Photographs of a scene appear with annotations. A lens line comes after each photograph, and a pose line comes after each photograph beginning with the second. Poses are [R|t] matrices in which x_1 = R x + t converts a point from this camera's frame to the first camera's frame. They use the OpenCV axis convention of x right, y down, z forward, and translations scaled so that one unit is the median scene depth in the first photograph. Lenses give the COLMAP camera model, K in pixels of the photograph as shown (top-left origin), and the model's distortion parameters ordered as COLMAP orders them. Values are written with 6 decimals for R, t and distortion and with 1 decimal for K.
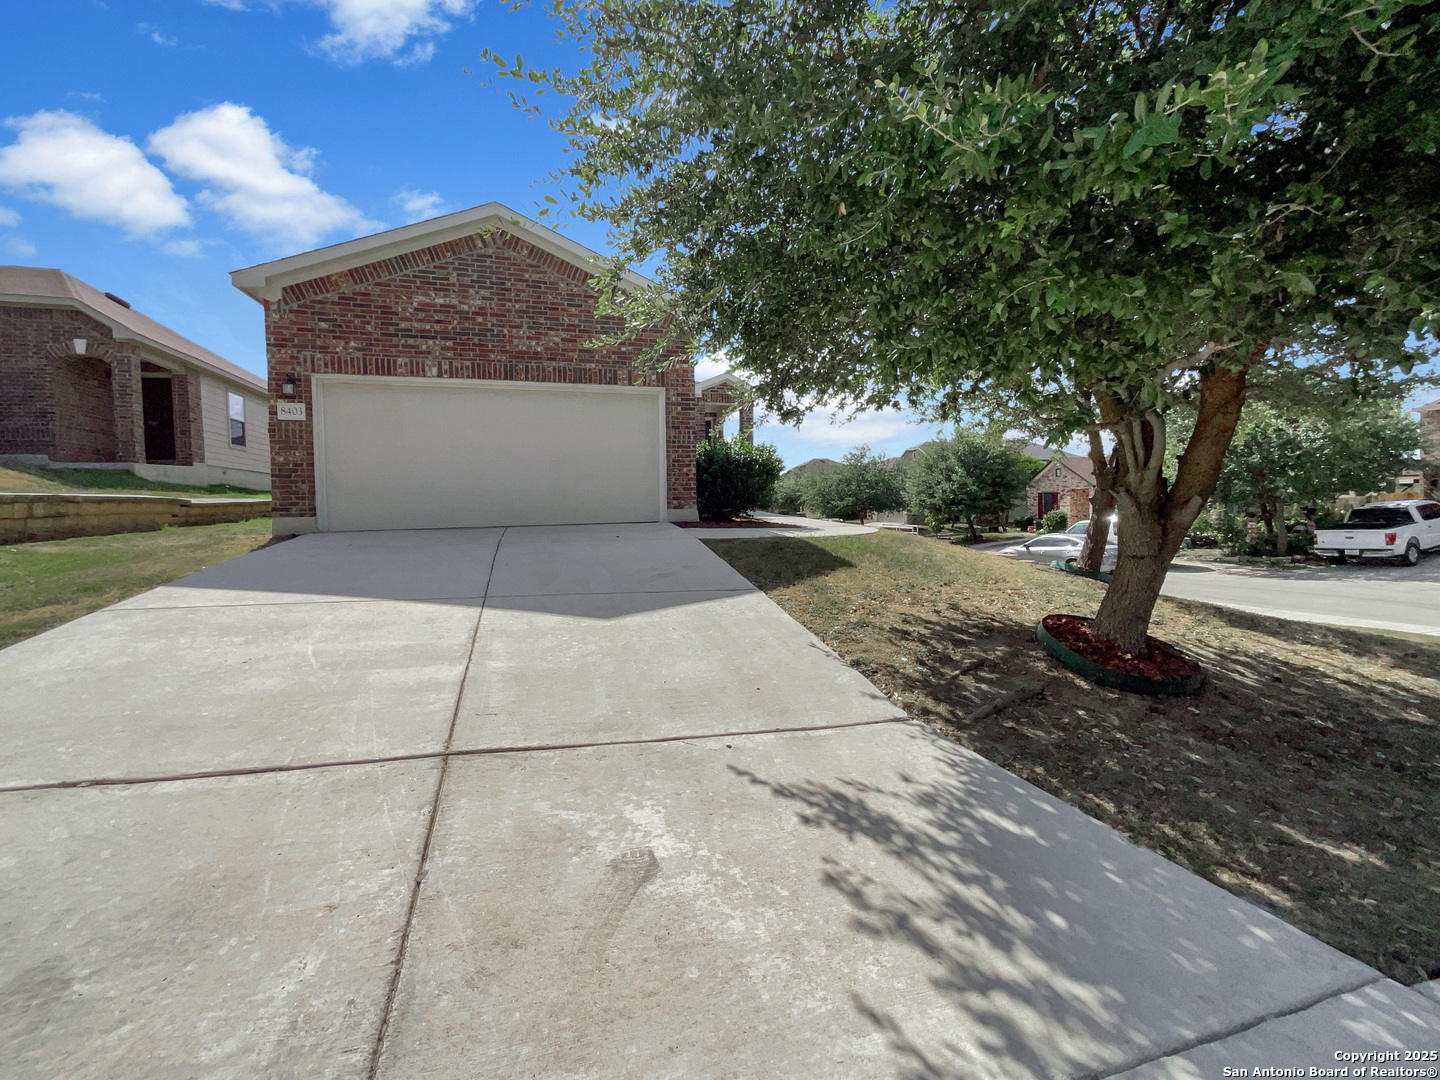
lens RADIAL K [[593.5, 0, 722.1], [0, 593.5, 501.6], [0, 0, 1]] dist [0.001659, 0.000113]
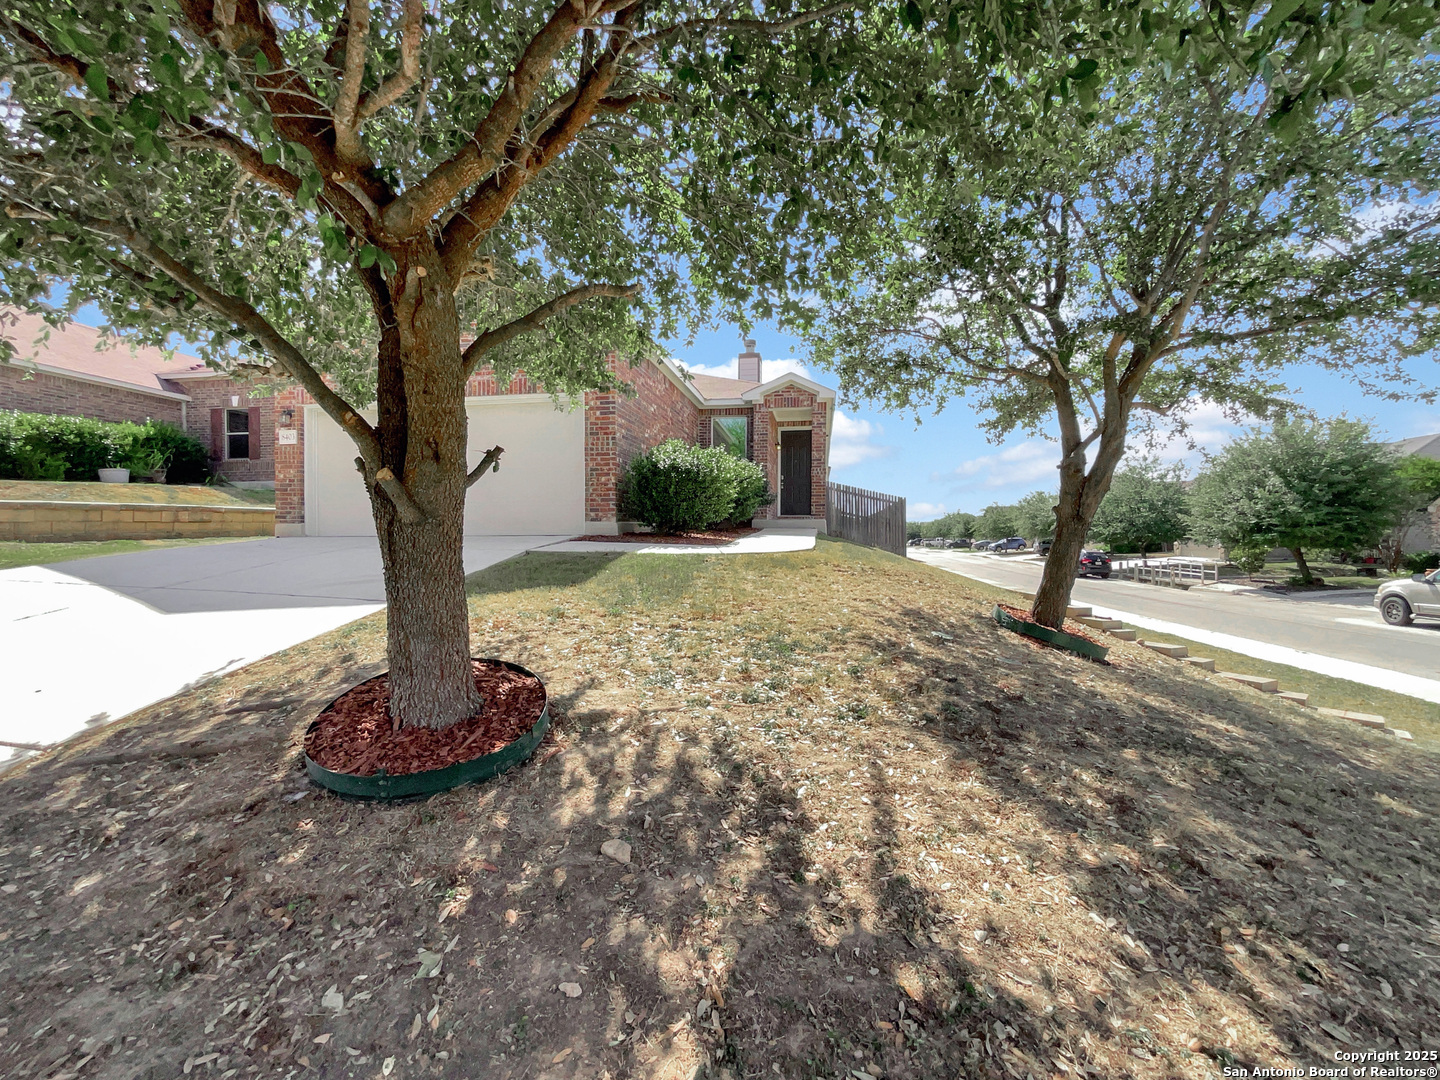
lens RADIAL K [[593.5, 0, 722.1], [0, 593.5, 501.6], [0, 0, 1]] dist [0.001659, 0.000113]
pose [[0.885361, -0.007715, -0.464841, 0.527172], [-0.012105, 0.999141, -0.039638, 0.015566], [0.464747, 0.040721, 0.884506, 0.276223]]
